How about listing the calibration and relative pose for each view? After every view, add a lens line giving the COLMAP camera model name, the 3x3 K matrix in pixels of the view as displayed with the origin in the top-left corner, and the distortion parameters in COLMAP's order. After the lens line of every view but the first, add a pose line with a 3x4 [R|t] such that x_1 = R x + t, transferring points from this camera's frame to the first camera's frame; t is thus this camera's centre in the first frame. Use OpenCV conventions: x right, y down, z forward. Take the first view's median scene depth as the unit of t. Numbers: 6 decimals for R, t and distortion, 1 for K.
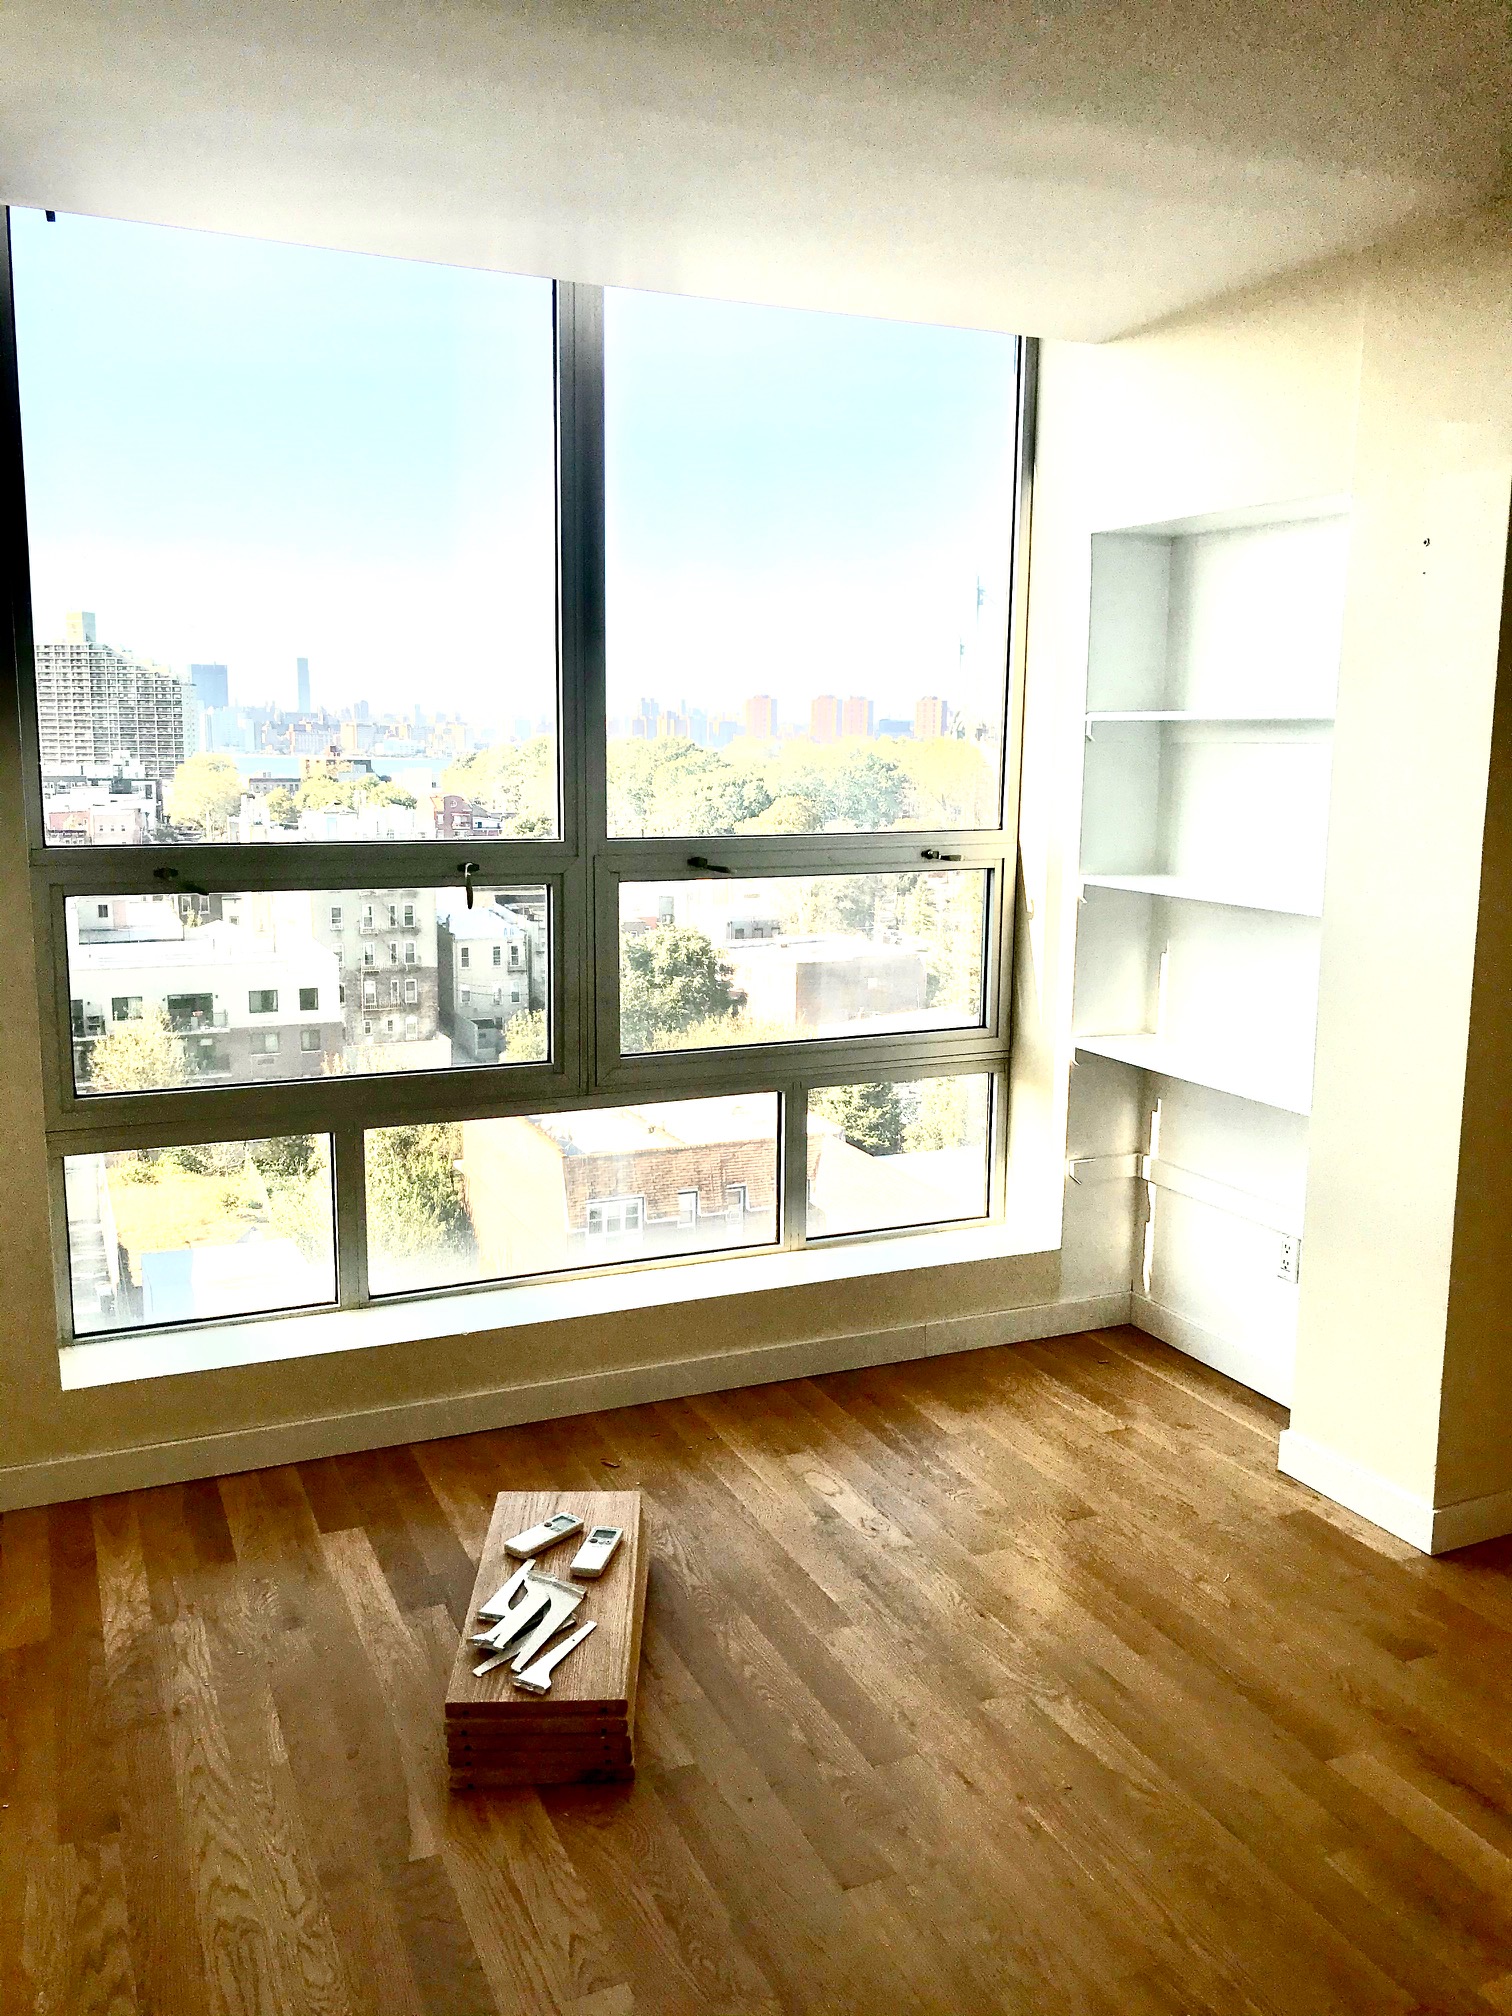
lens RADIAL K [[1646.4, 0, 756.0], [0, 1646.4, 1008.0], [0, 0, 1]] dist [0.007058, 0.002819]
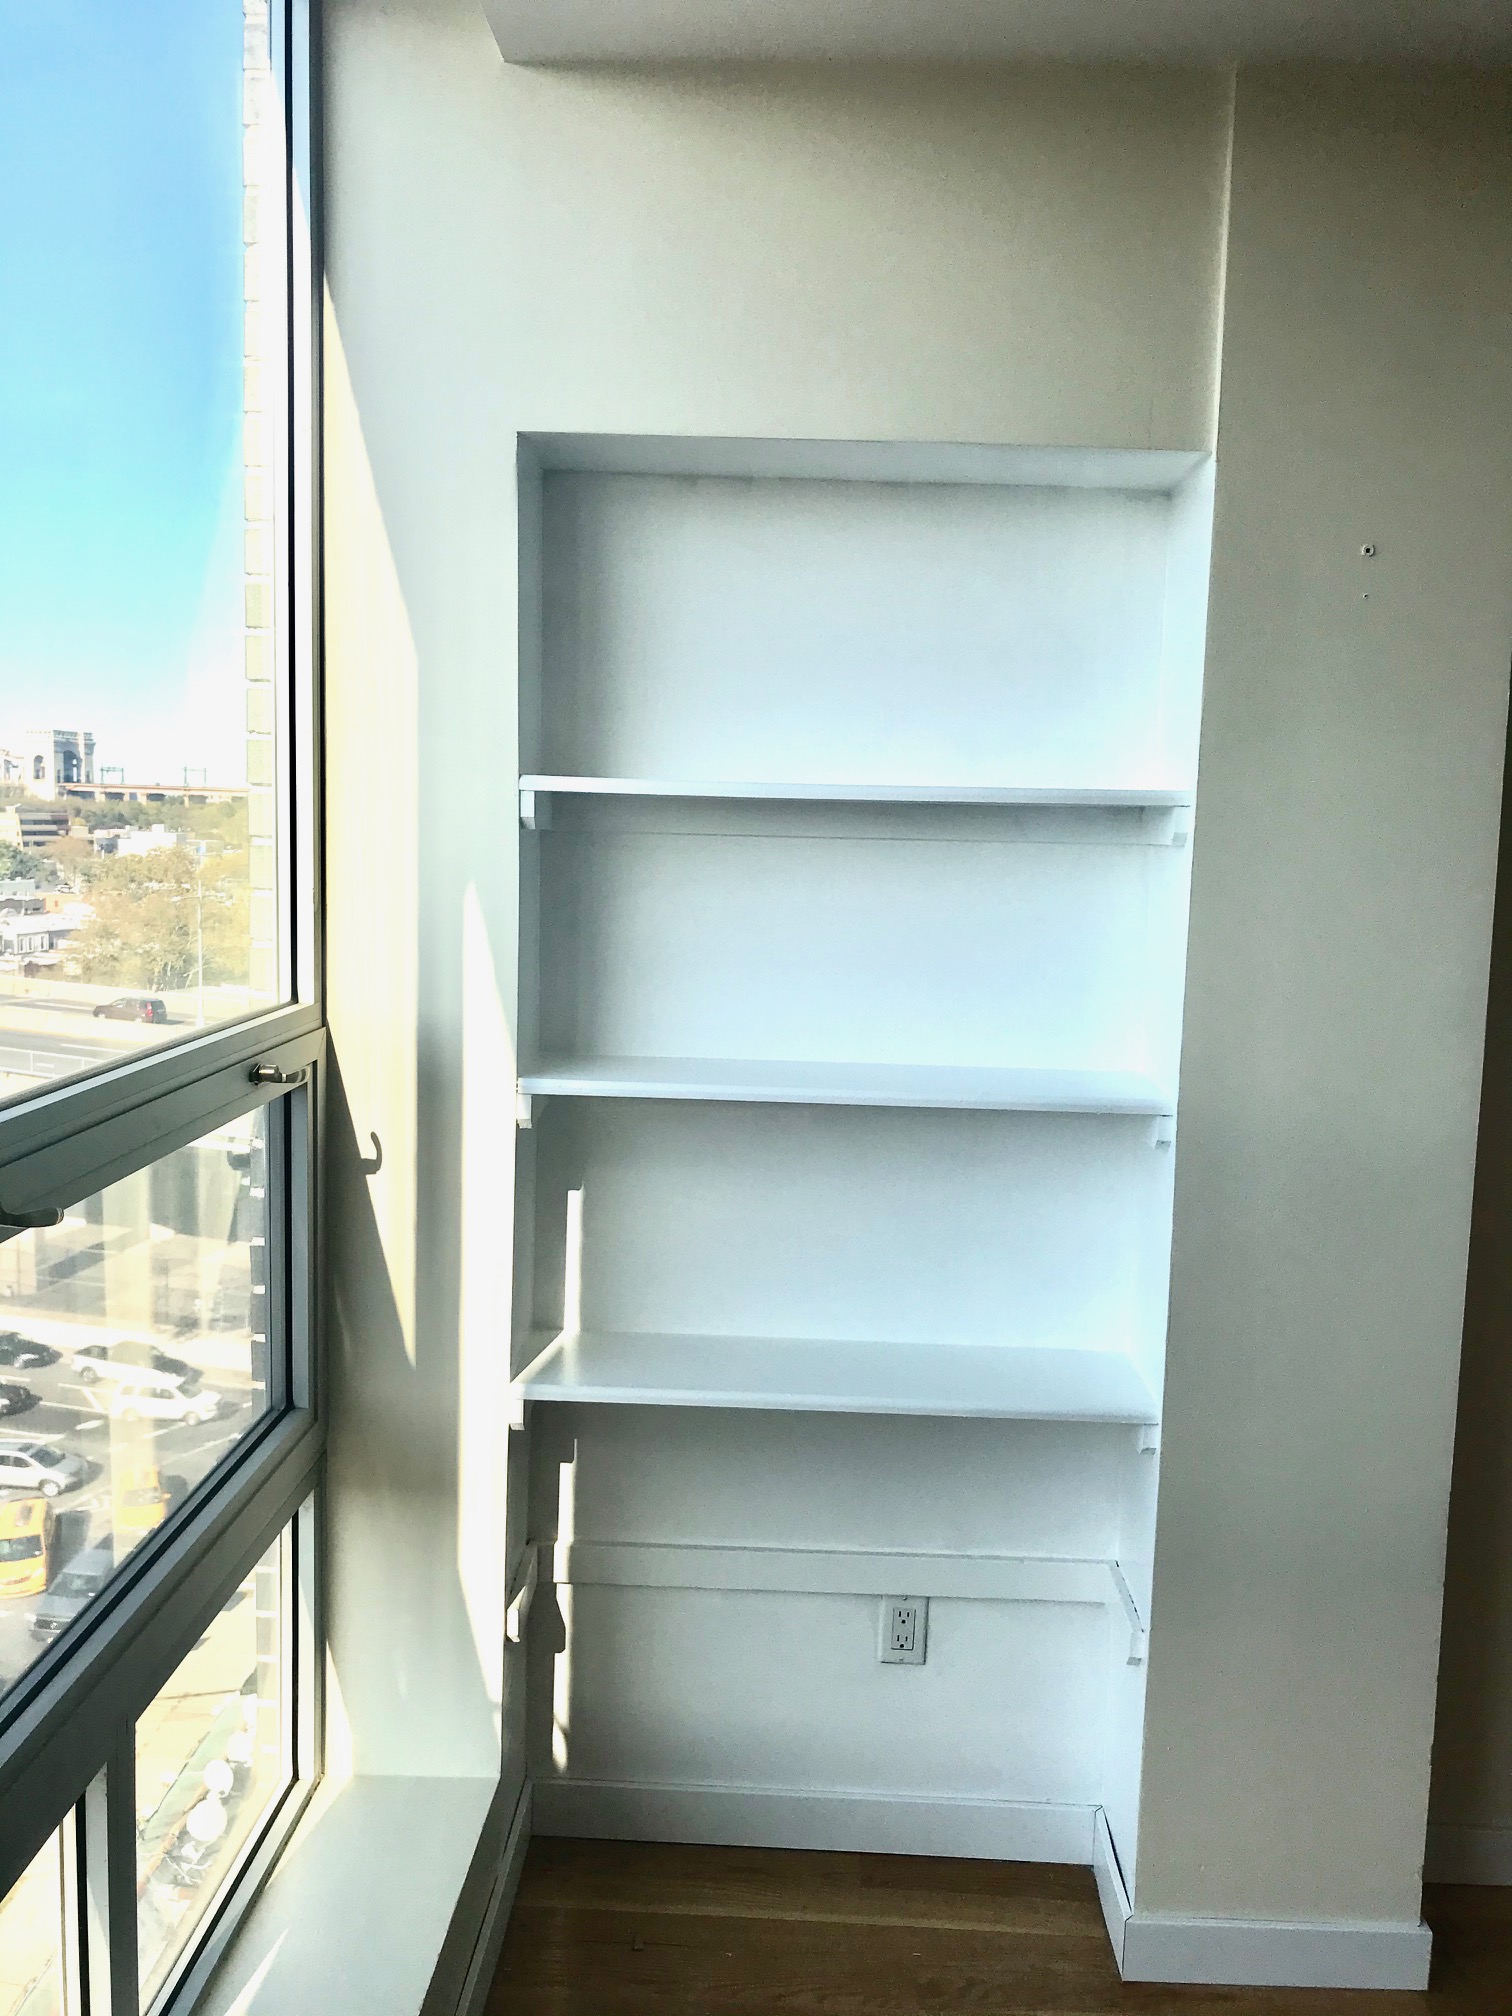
lens RADIAL K [[1646.4, 0, 756.0], [0, 1646.4, 1008.0], [0, 0, 1]] dist [0.007058, 0.002819]
pose [[0.437709, -0.100511, 0.893481, -0.232702], [0.124223, 0.990962, 0.050621, -0.118506], [-0.890494, 0.088834, 0.446239, 0.674574]]
